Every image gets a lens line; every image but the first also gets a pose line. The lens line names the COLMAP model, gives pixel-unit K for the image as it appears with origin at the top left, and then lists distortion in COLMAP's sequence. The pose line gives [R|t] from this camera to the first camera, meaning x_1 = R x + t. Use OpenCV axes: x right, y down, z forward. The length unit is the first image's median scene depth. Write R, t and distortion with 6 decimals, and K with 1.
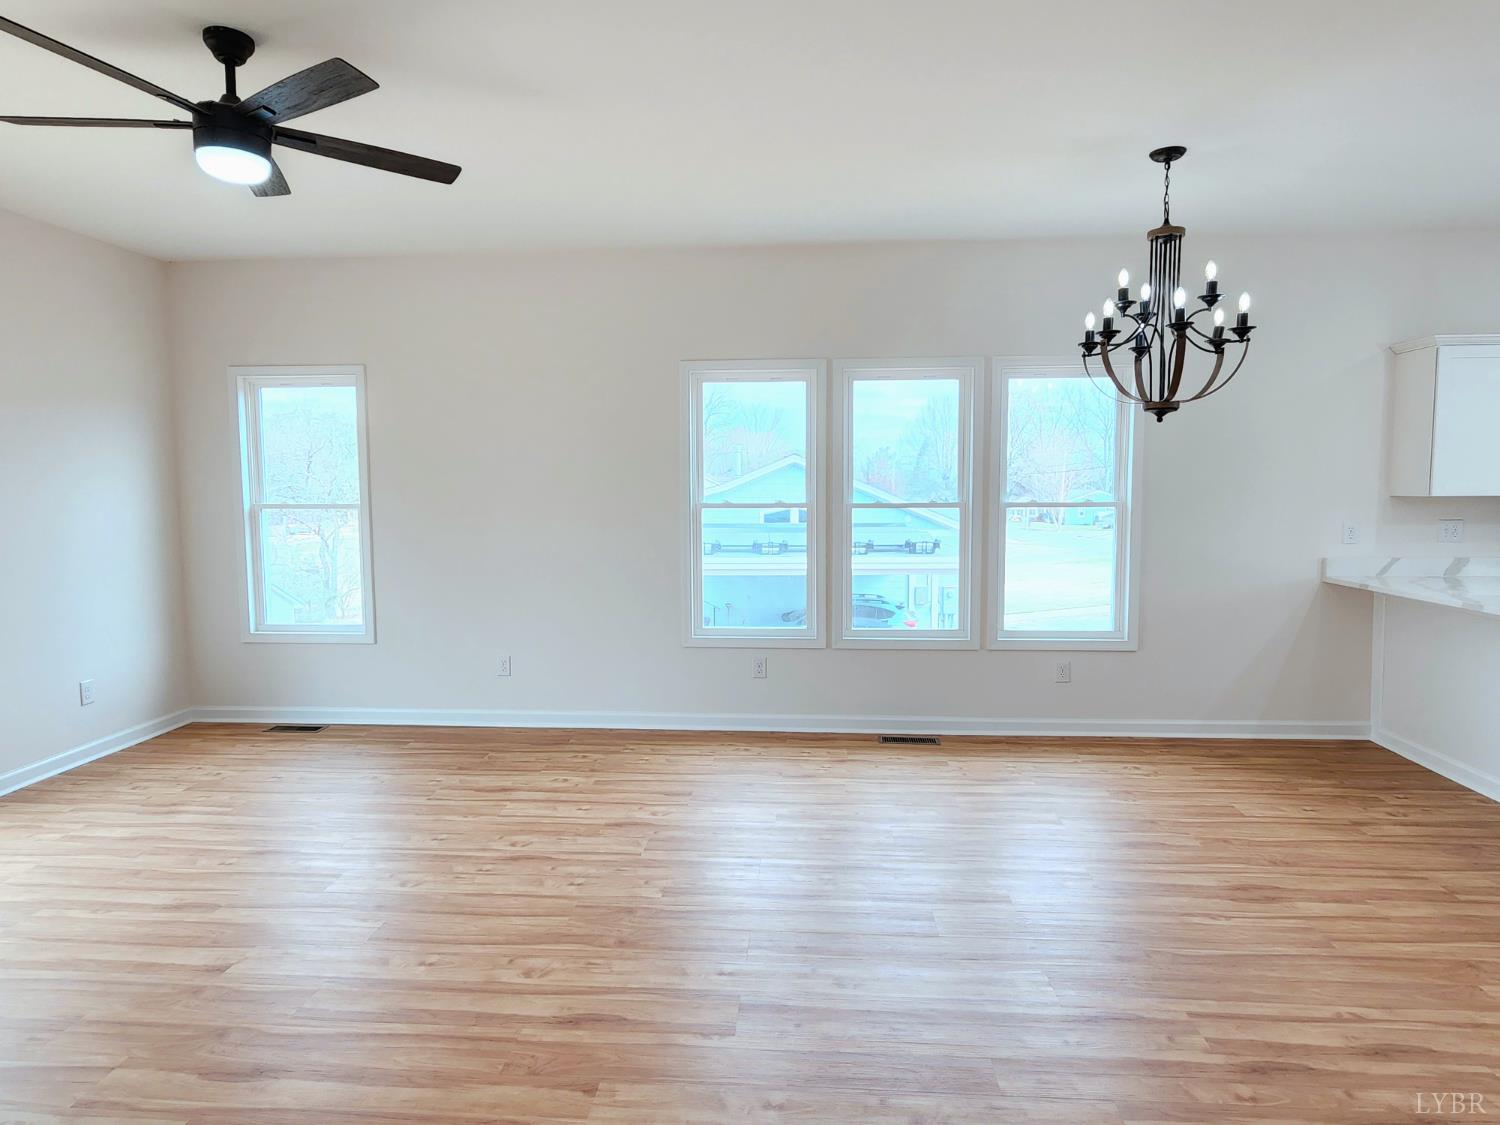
lens RADIAL K [[873.1, 0, 753.8], [0, 873.1, 554.8], [0, 0, 1]] dist [-0.000513, -0.001896]
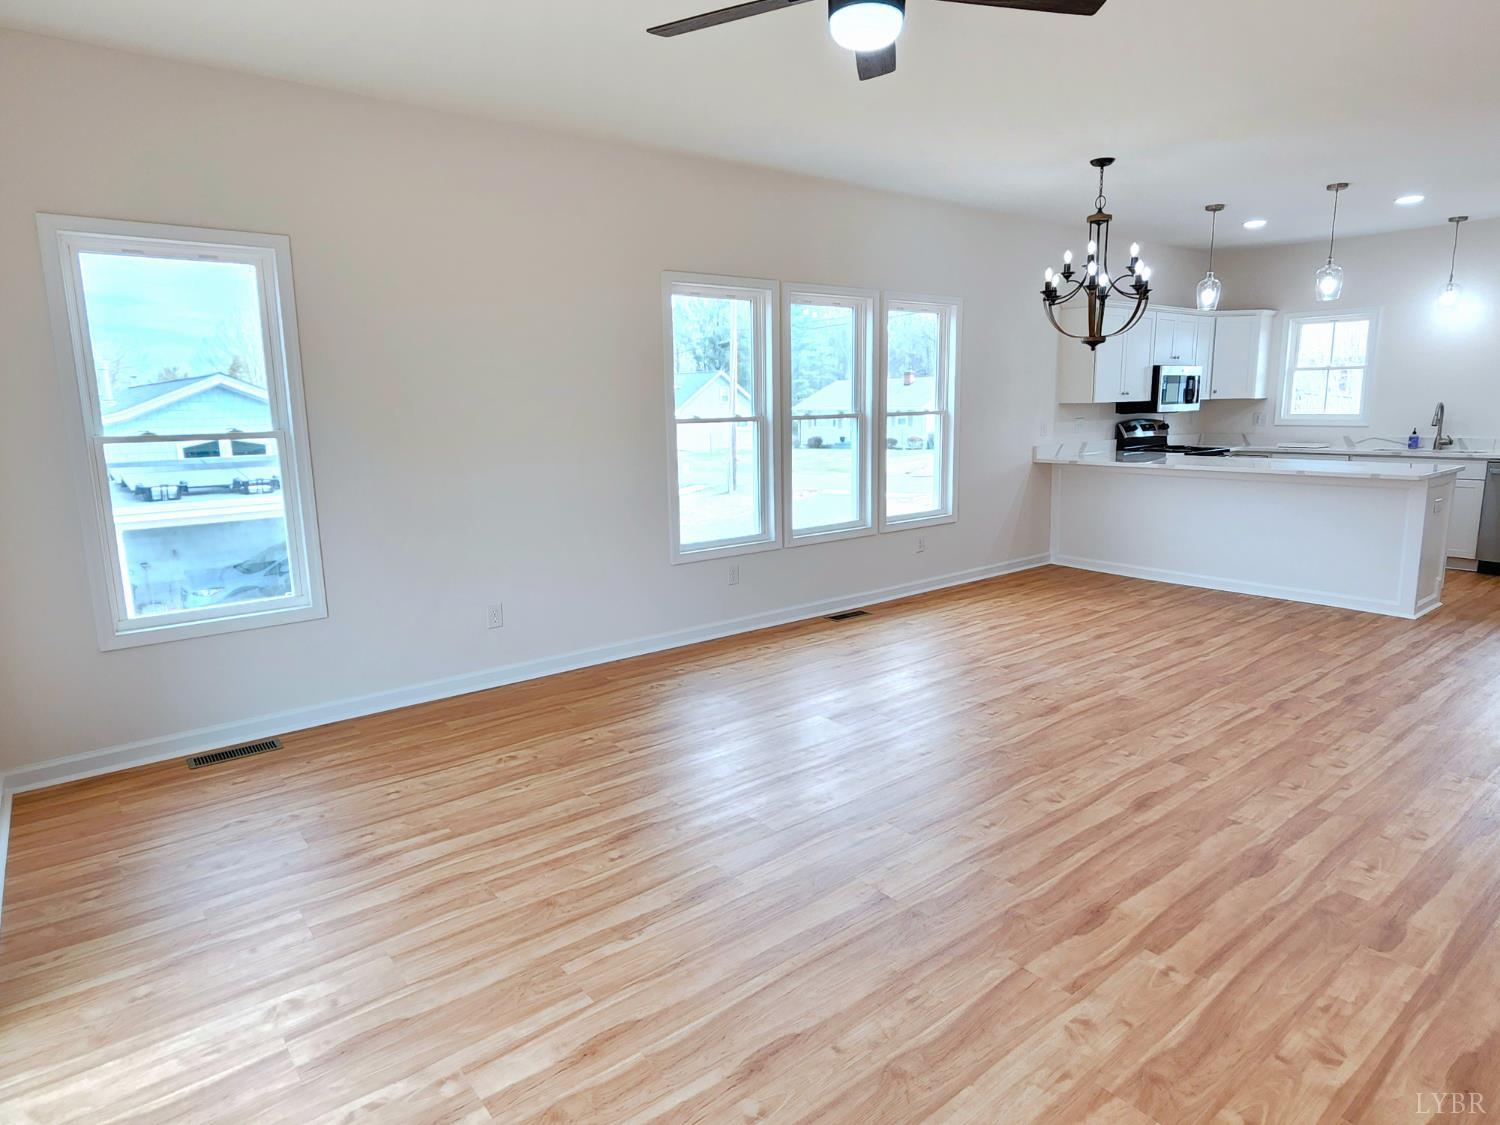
lens RADIAL K [[873.1, 0, 752.5], [0, 873.1, 553.6], [0, 0, 1]] dist [-0.000513, -0.001896]
pose [[0.738254, -0.124768, 0.662883, -0.776008], [0.068801, 0.991547, 0.110006, -0.012671], [-0.671004, -0.035605, 0.740598, 0.231753]]
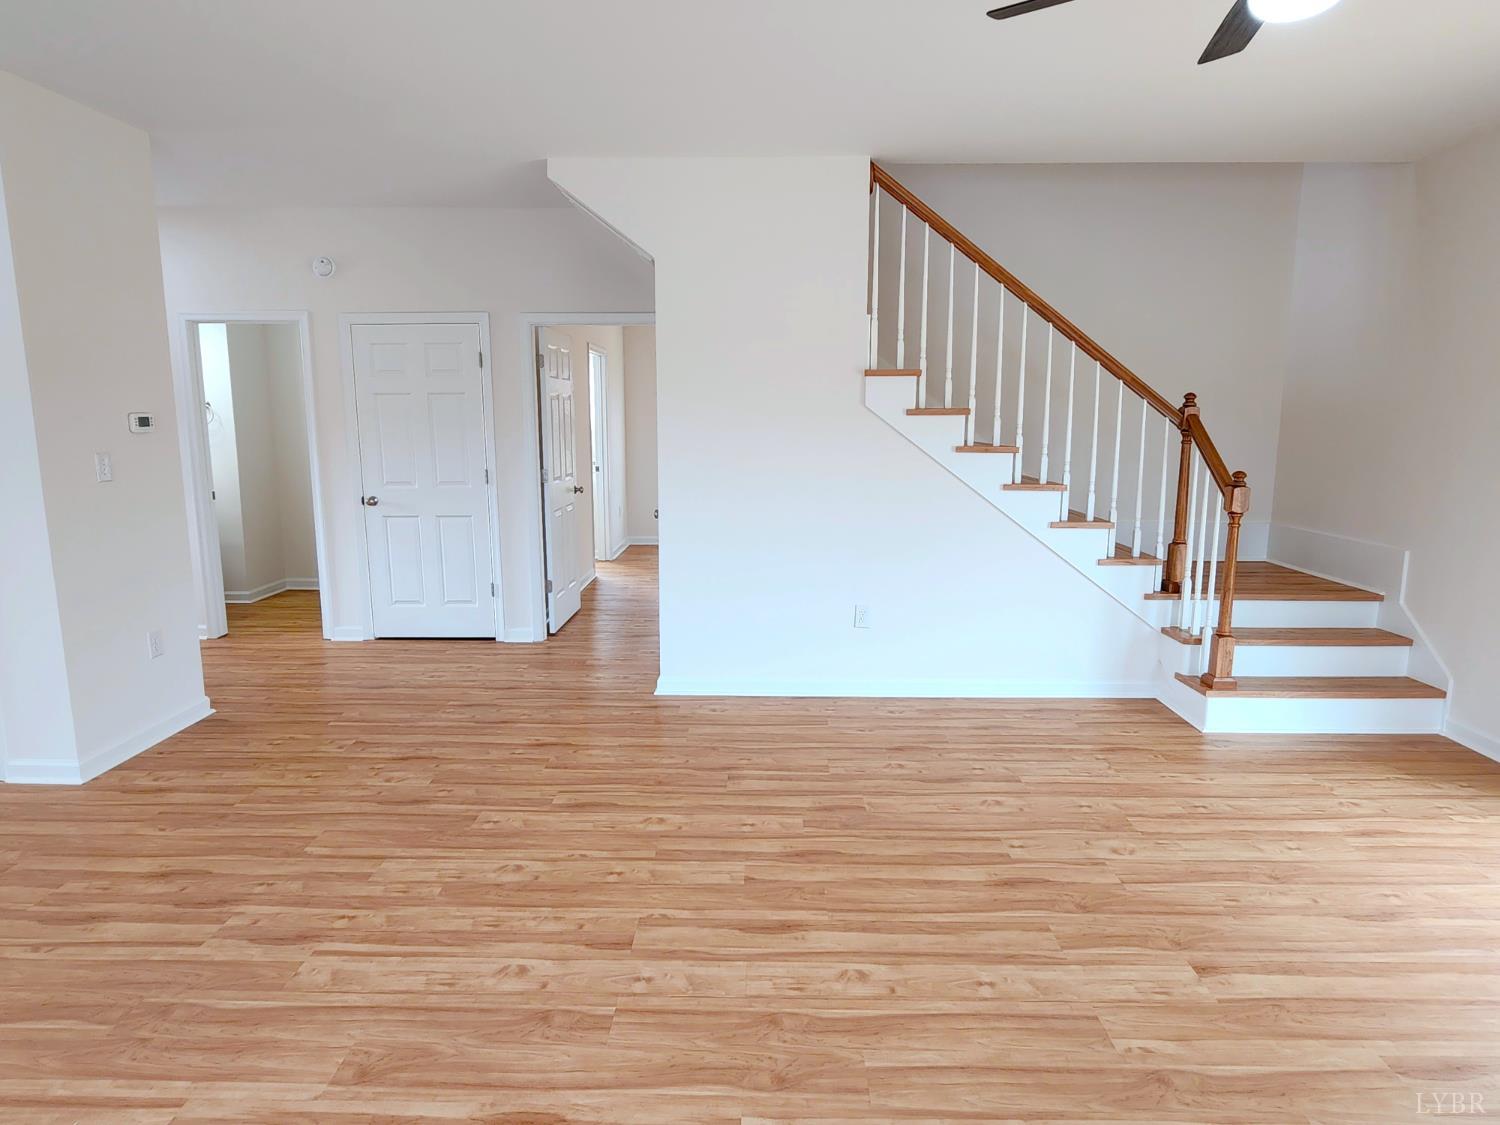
lens RADIAL K [[873.1, 0, 752.3], [0, 873.1, 554.9], [0, 0, 1]] dist [-0.000513, -0.001896]
pose [[-0.998561, 0.009245, -0.052822, -0.058795], [-0.003458, 0.971873, 0.235482, -0.093503], [0.053514, 0.235326, -0.970442, 1.038231]]
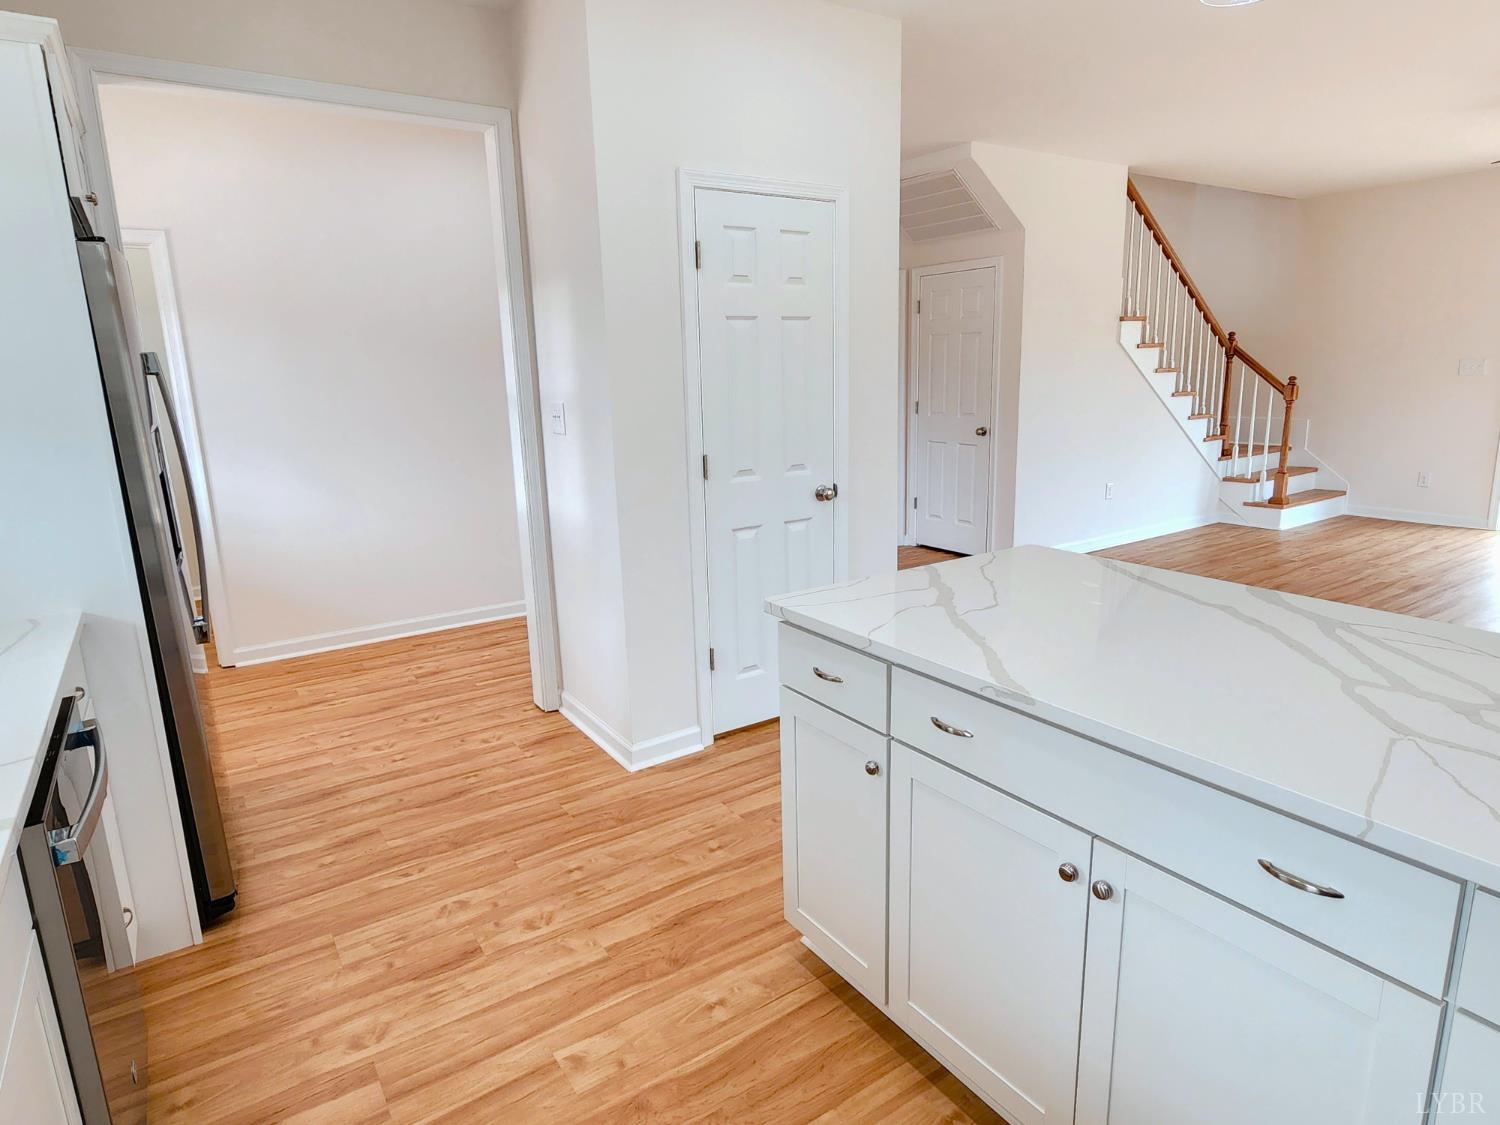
lens RADIAL K [[873.1, 0, 752.1], [0, 873.1, 554.9], [0, 0, 1]] dist [-0.000513, -0.001896]
pose [[-0.788349, 0.157197, -0.594807, 1.158803], [-0.018825, 0.960190, 0.278712, -0.075838], [0.614941, 0.230919, -0.754005, 0.821447]]
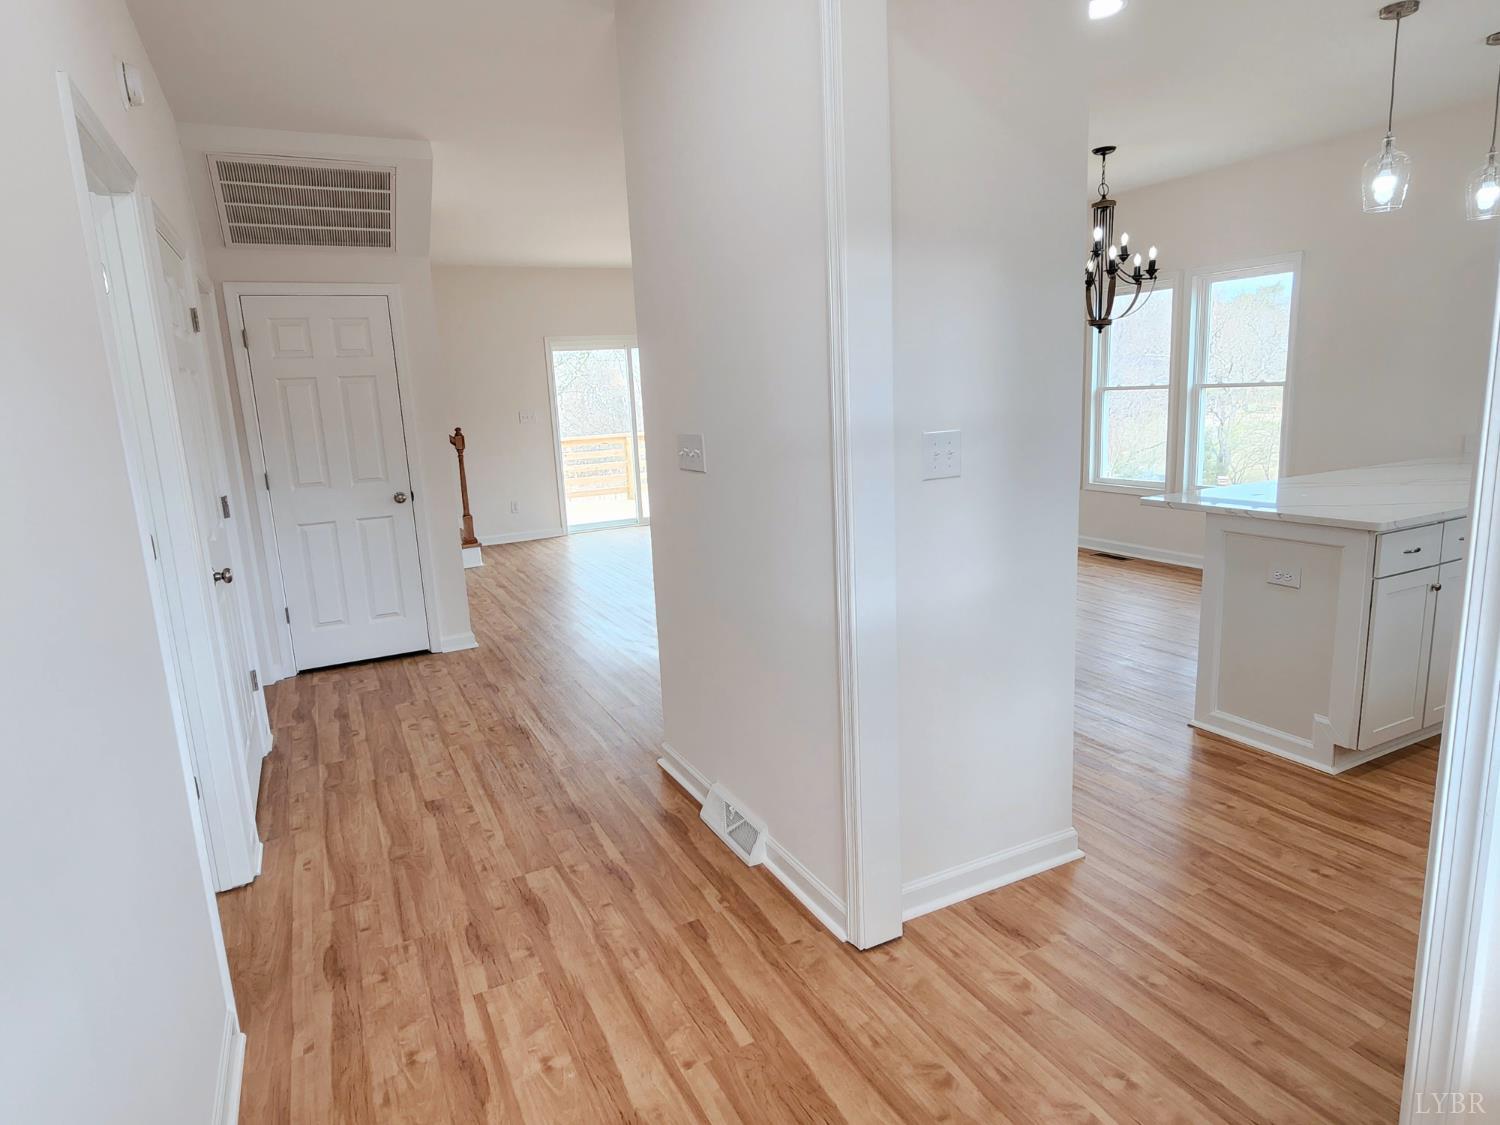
lens RADIAL K [[873.1, 0, 750.8], [0, 873.1, 553.6], [0, 0, 1]] dist [-0.000513, -0.001896]
pose [[0.511261, 0.141522, -0.847693, 1.201853], [-0.024088, 0.988321, 0.150472, 0.008978], [0.859088, -0.056511, 0.508699, -0.251381]]
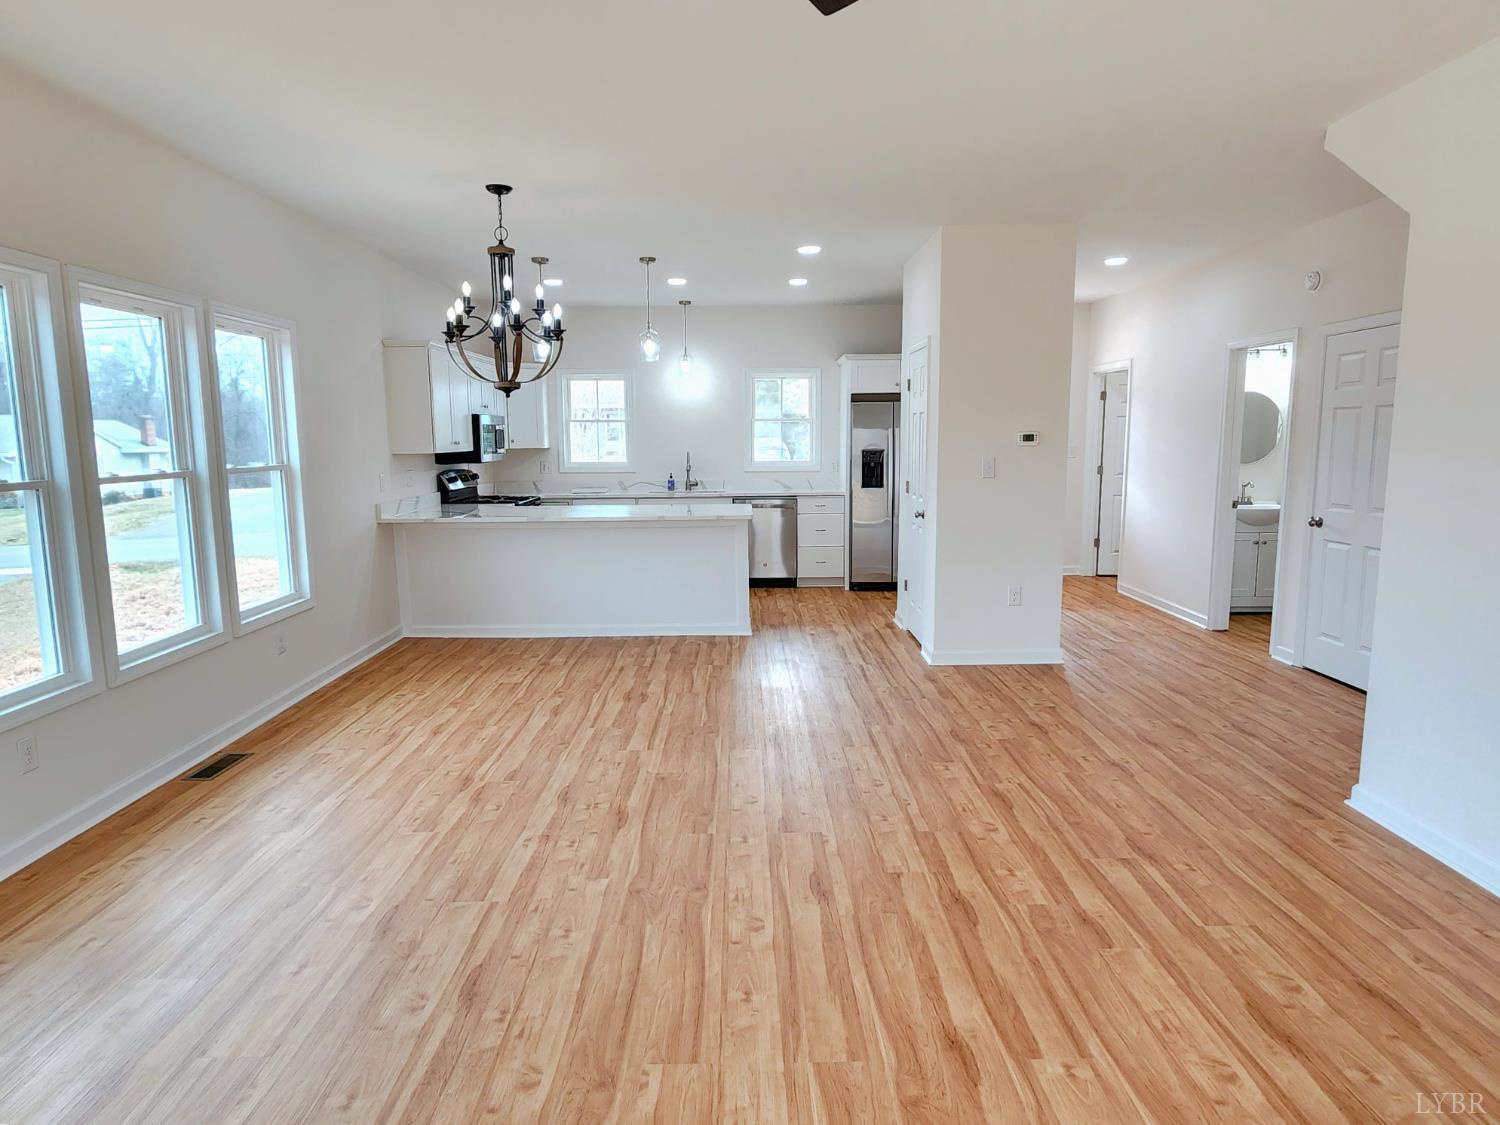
lens RADIAL K [[873.1, 0, 748.7], [0, 873.1, 561.5], [0, 0, 1]] dist [-0.000513, -0.001896]
pose [[-0.079226, -0.138586, 0.987176, -0.709151], [0.088074, 0.985443, 0.145411, -0.056177], [-0.992958, 0.098465, -0.065867, 0.605638]]
